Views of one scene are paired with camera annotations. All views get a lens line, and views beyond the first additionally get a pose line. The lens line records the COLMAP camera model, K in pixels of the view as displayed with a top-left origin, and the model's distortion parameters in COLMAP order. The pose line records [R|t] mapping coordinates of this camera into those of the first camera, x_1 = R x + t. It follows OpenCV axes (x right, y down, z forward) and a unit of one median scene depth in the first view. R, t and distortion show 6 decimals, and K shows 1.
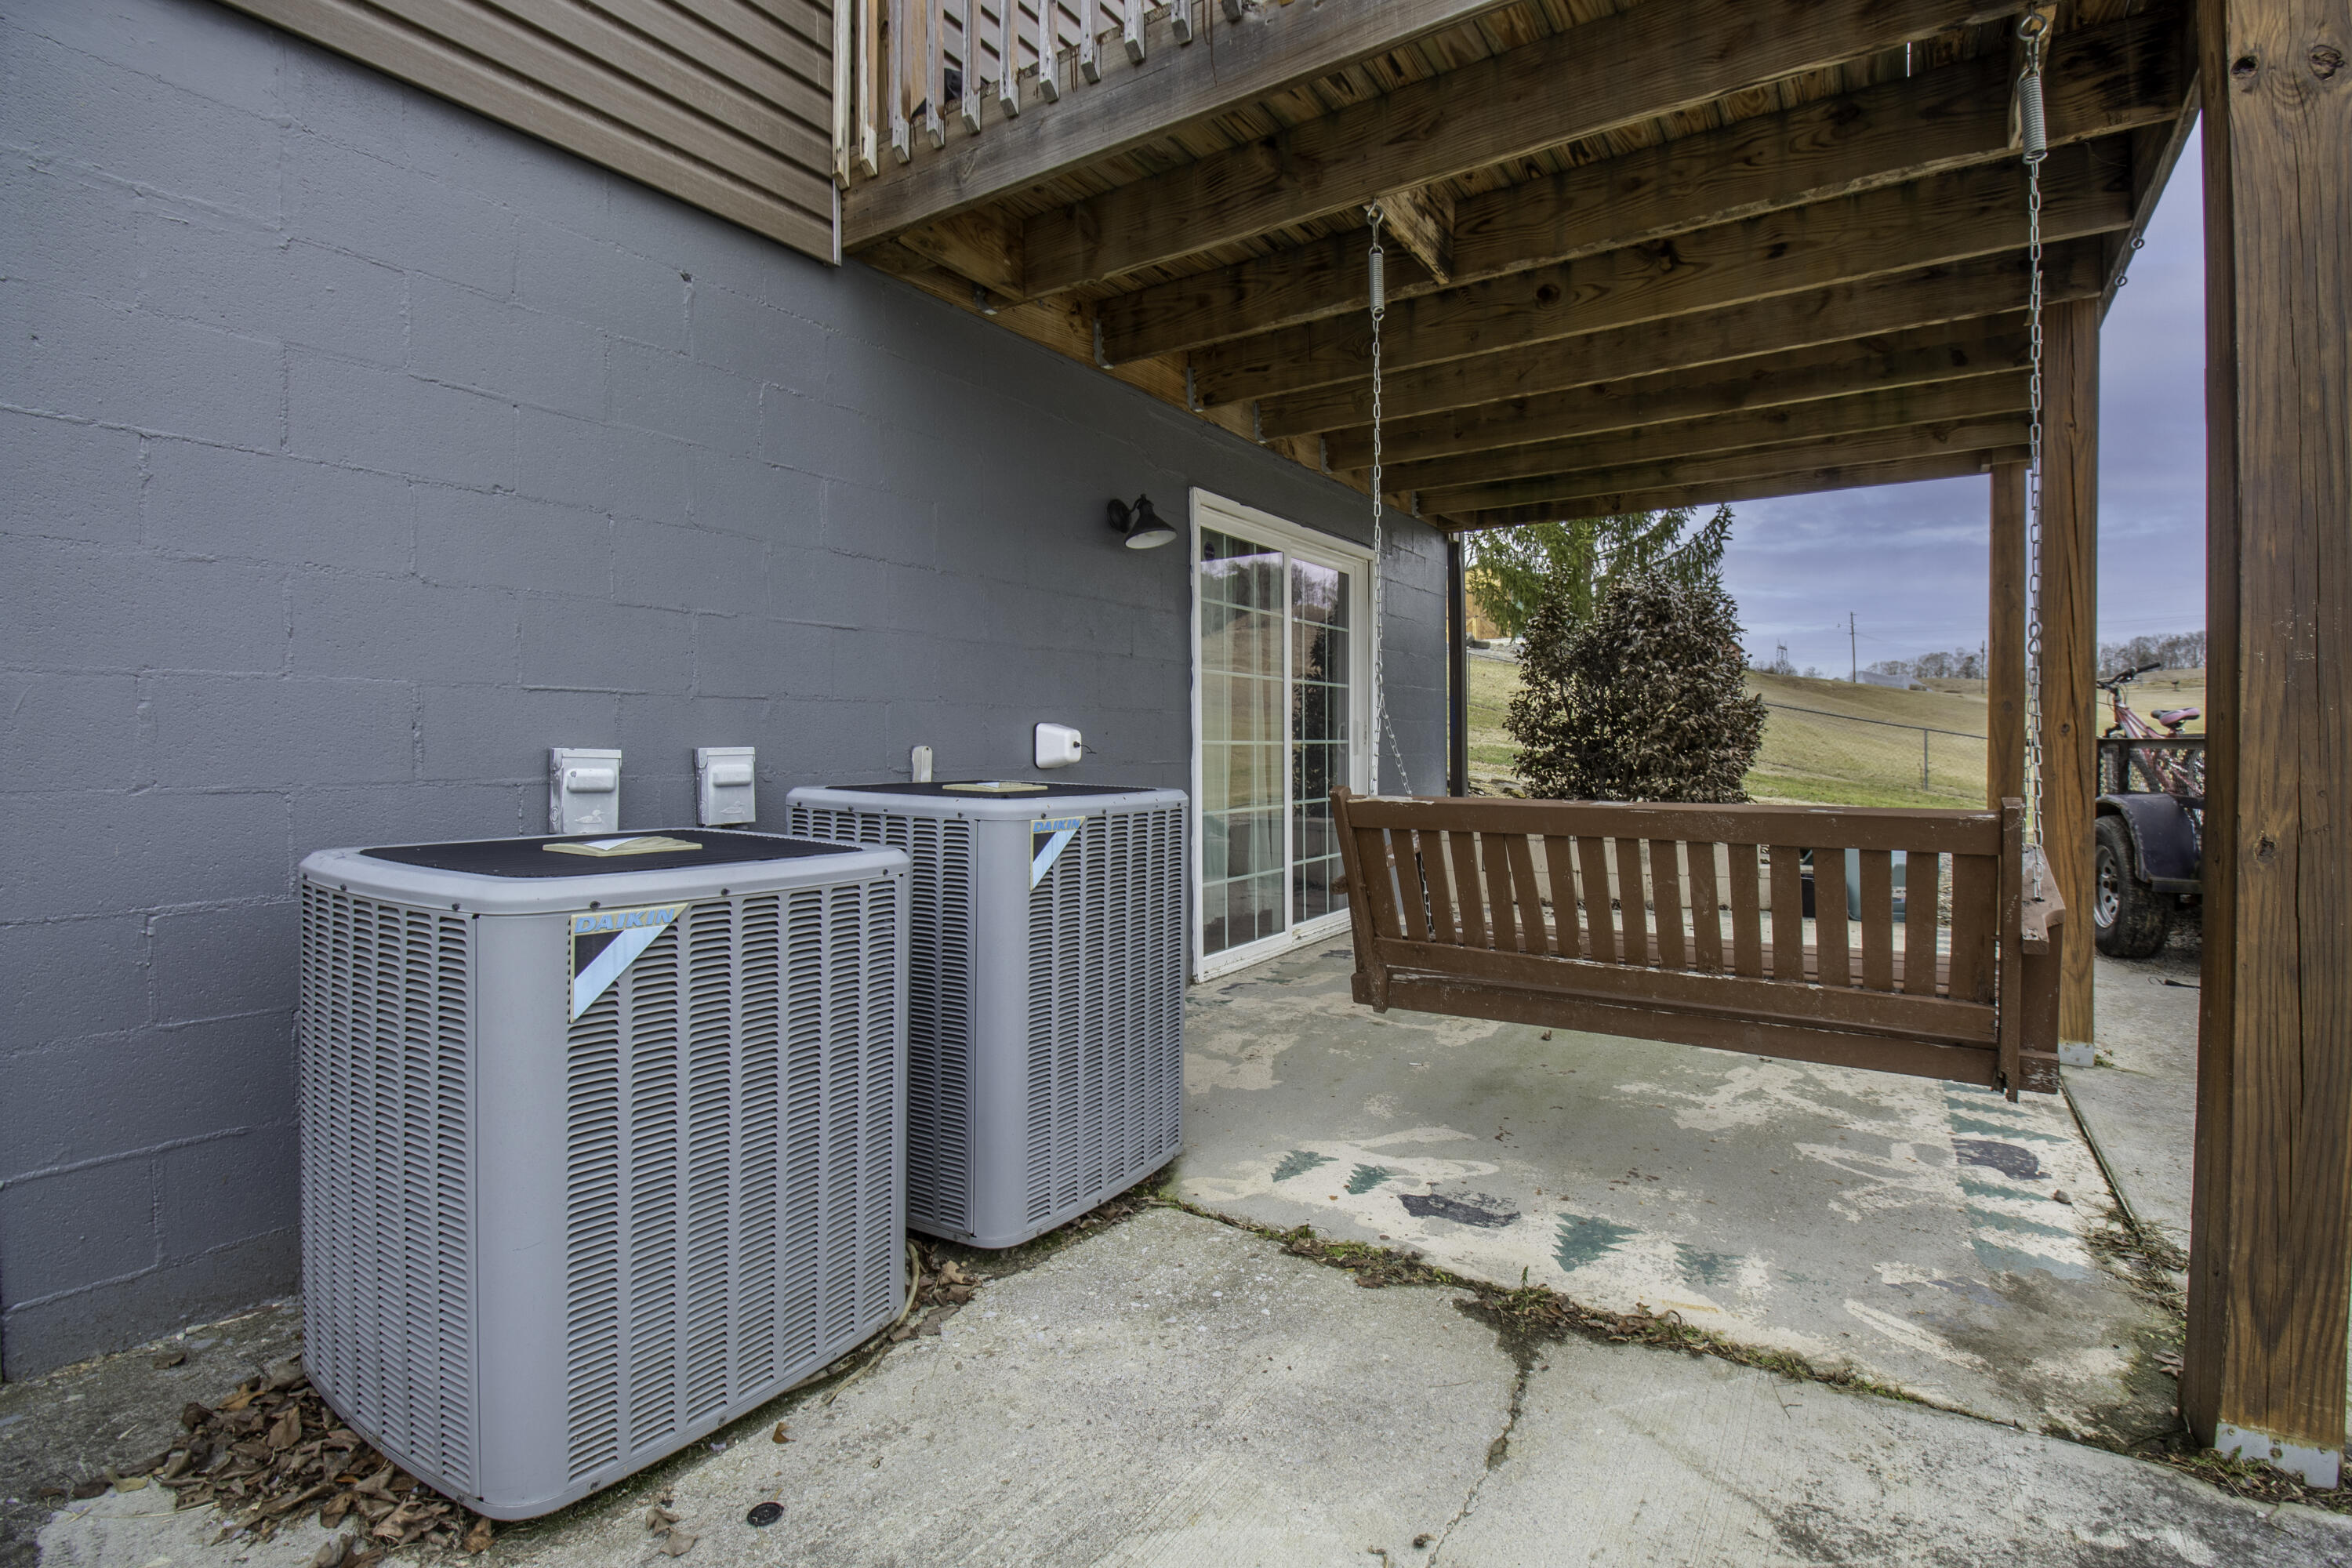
lens RADIAL K [[1092.9, 0, 1194.8], [0, 1092.9, 764.5], [0, 0, 1]] dist [0.006976, -0.019048]
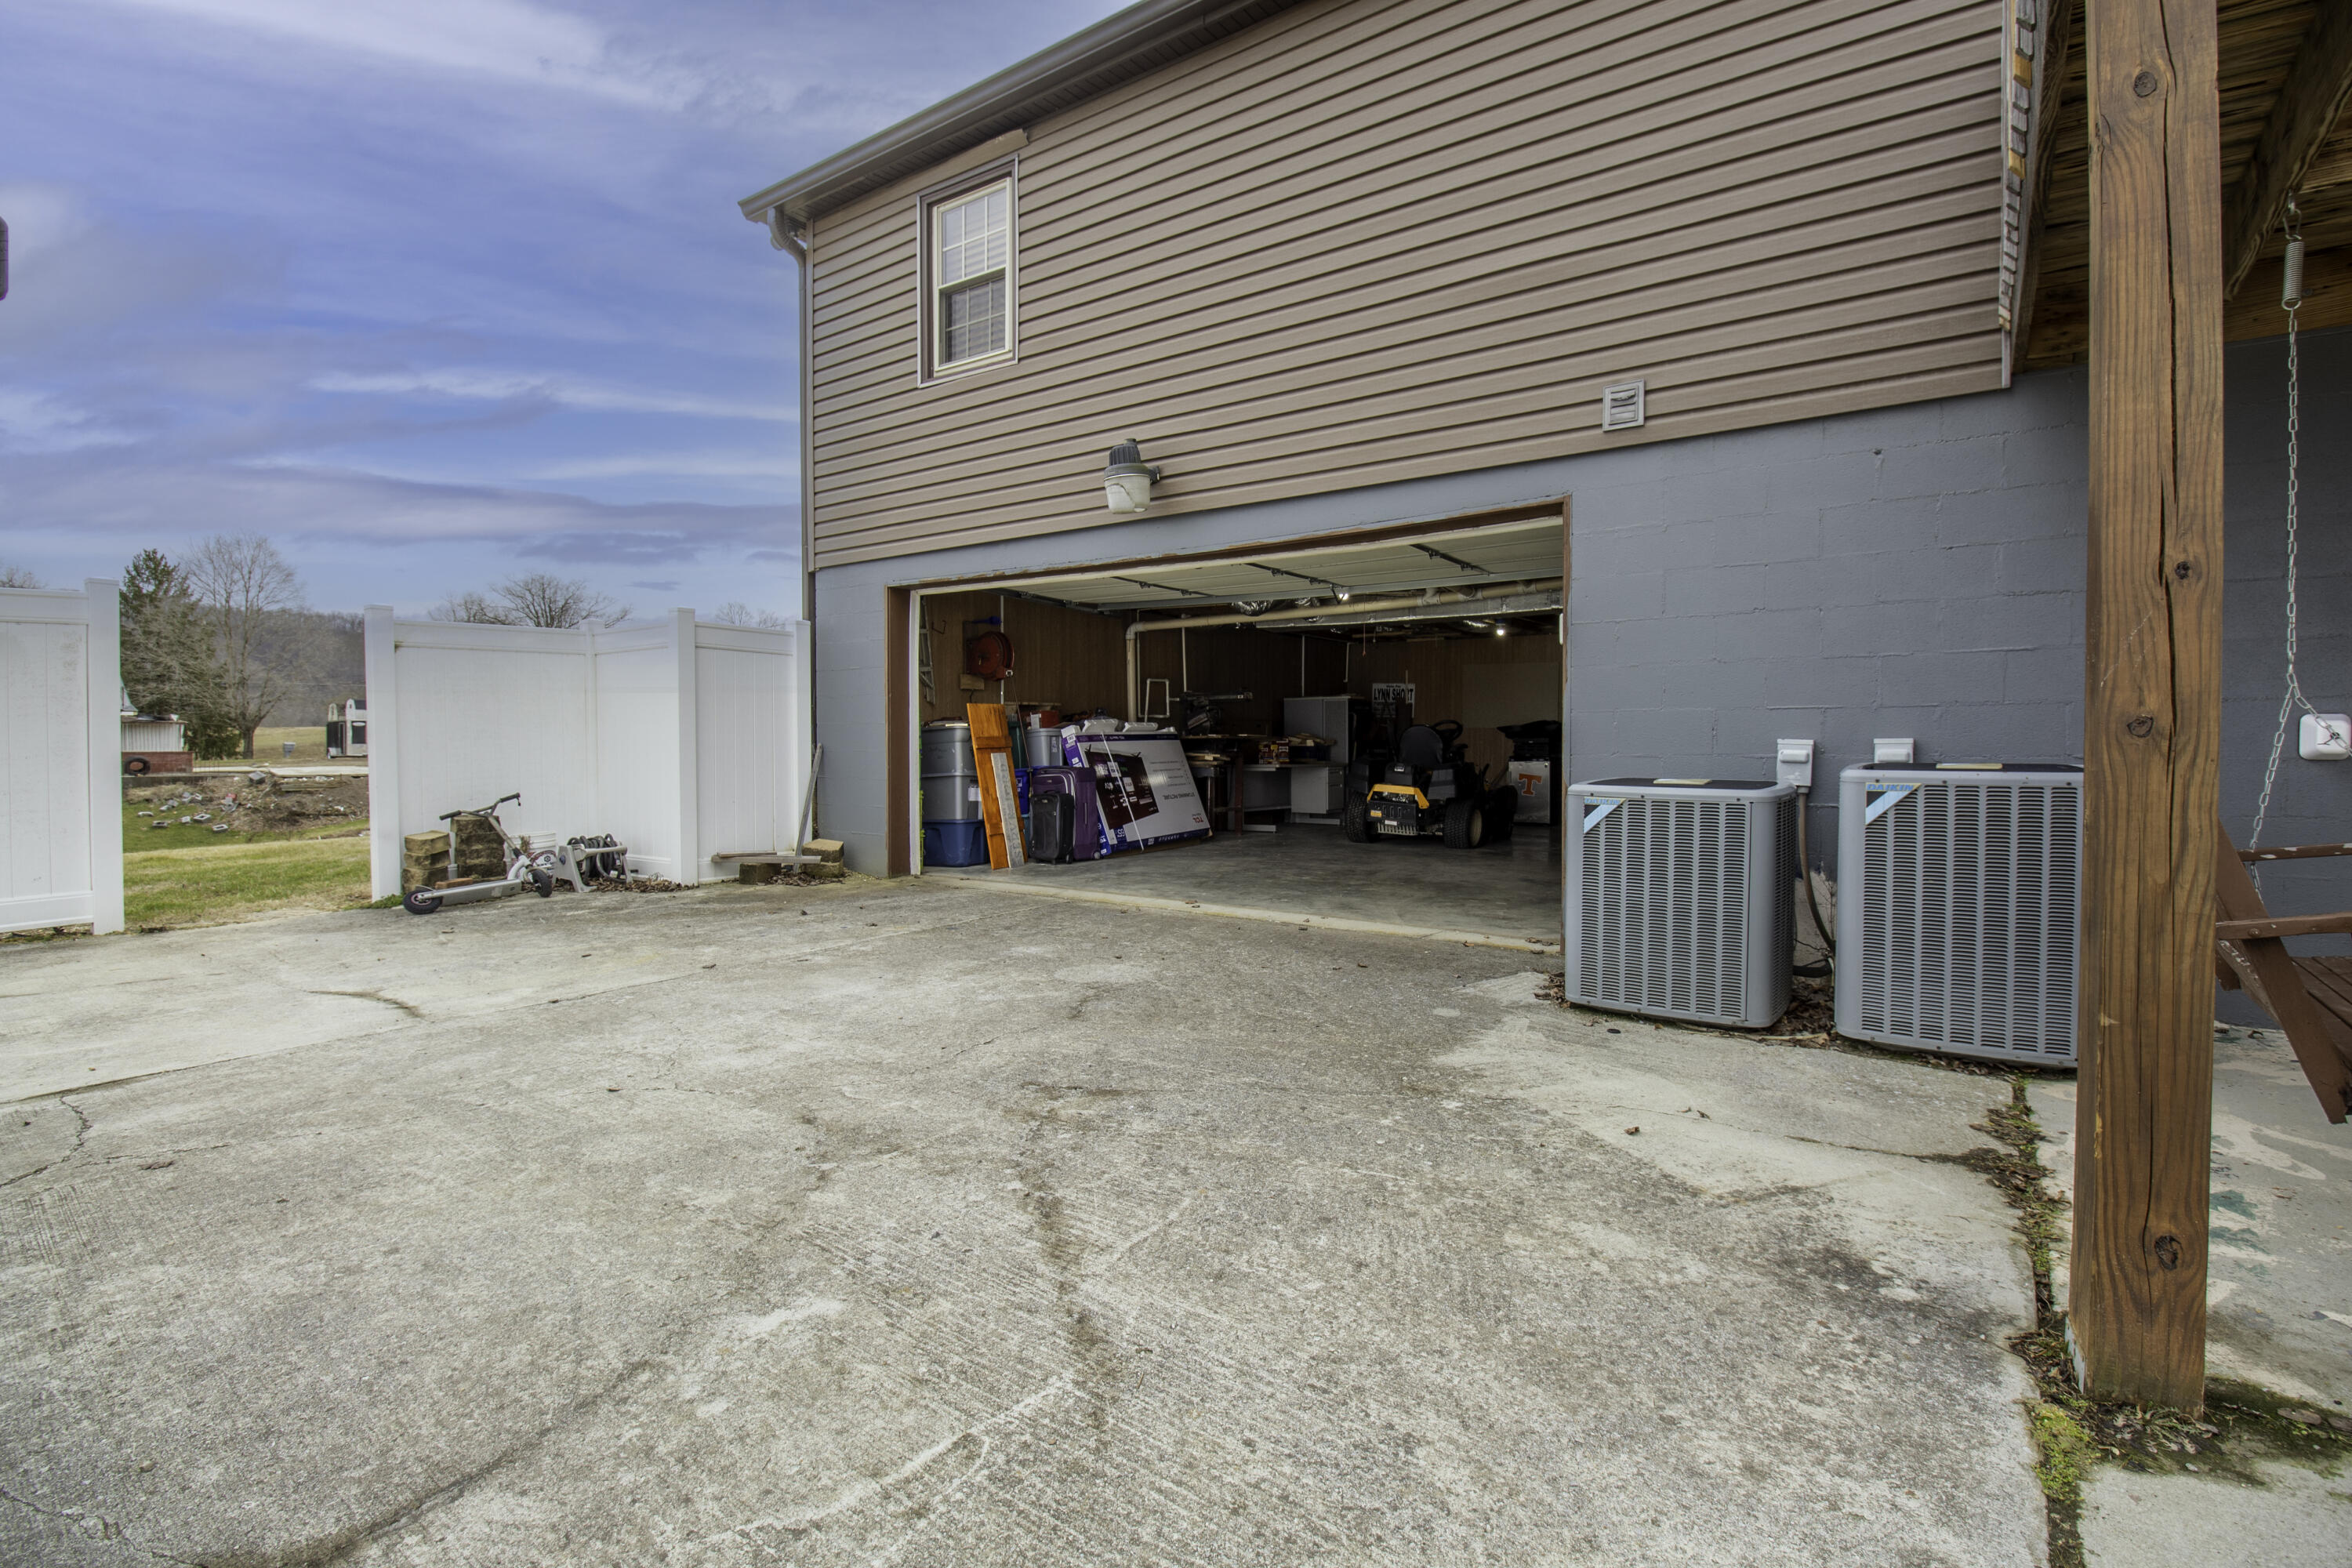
lens RADIAL K [[1092.9, 0, 1194.8], [0, 1092.9, 764.5], [0, 0, 1]] dist [0.006976, -0.019048]
pose [[-0.039043, 0.022963, -0.998974, 1.723340], [-0.016015, 0.999593, 0.023603, 0.001597], [0.999109, 0.016920, -0.038659, 0.067912]]
